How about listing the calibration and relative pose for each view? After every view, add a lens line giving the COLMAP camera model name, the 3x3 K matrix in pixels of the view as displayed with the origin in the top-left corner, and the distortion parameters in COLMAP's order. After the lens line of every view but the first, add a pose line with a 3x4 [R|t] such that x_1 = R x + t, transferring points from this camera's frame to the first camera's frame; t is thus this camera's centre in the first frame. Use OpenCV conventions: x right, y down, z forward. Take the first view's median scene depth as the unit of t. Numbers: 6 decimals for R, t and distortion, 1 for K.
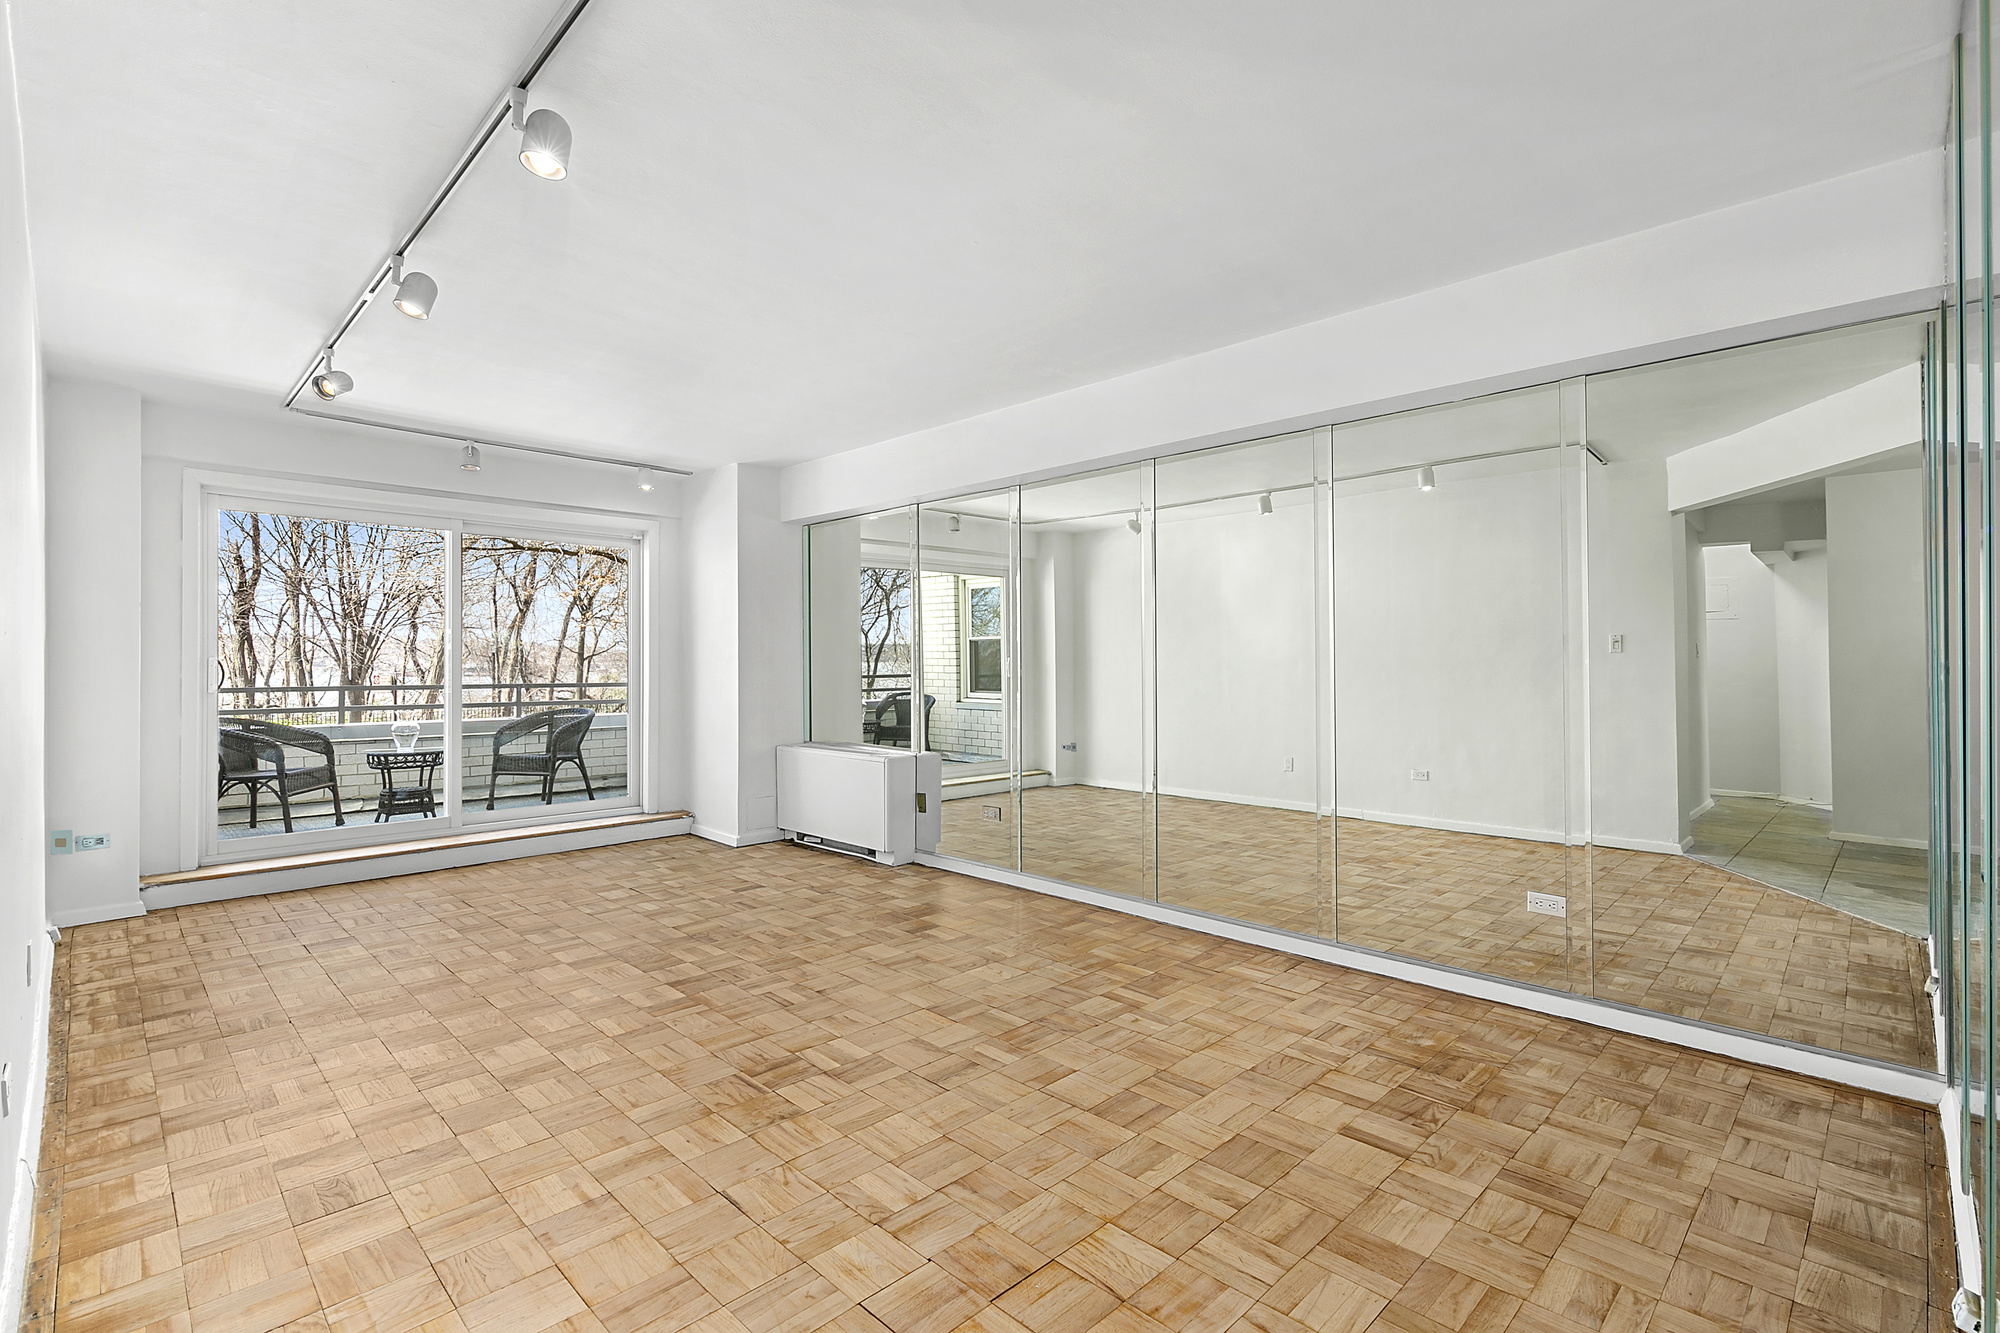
lens RADIAL K [[916.7, 0, 1011.1], [0, 916.7, 660.0], [0, 0, 1]] dist [0.005882, 0.000214]
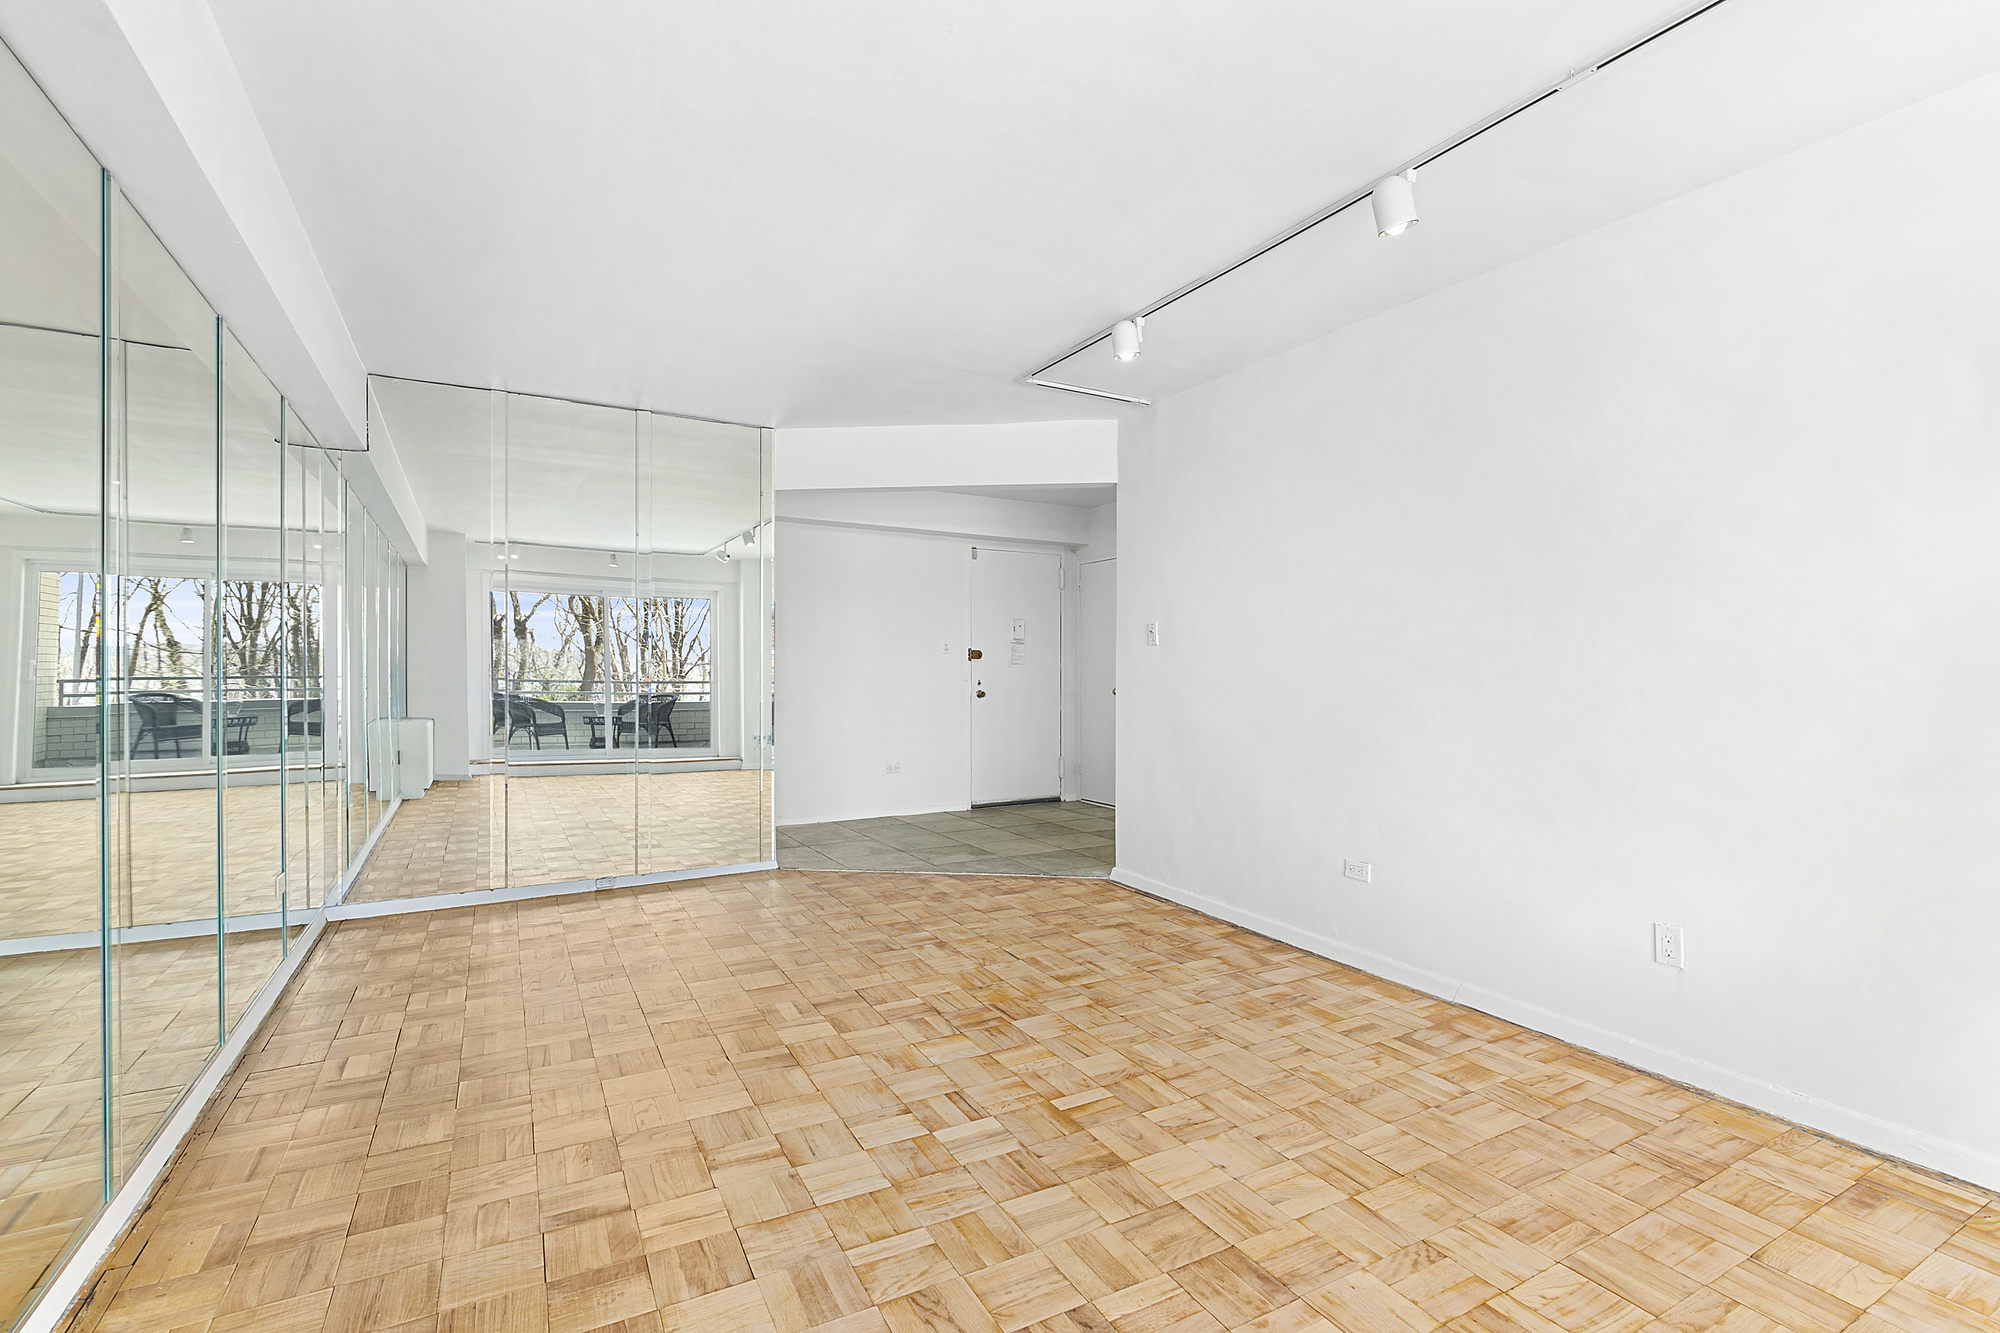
lens RADIAL K [[916.7, 0, 998.0], [0, 916.7, 669.8], [0, 0, 1]] dist [0.005882, 0.000214]
pose [[-0.957397, -0.000646, 0.288775, -0.613266], [-0.002321, 0.999982, -0.005459, 0.026442], [-0.288766, -0.005896, -0.957381, 2.112590]]
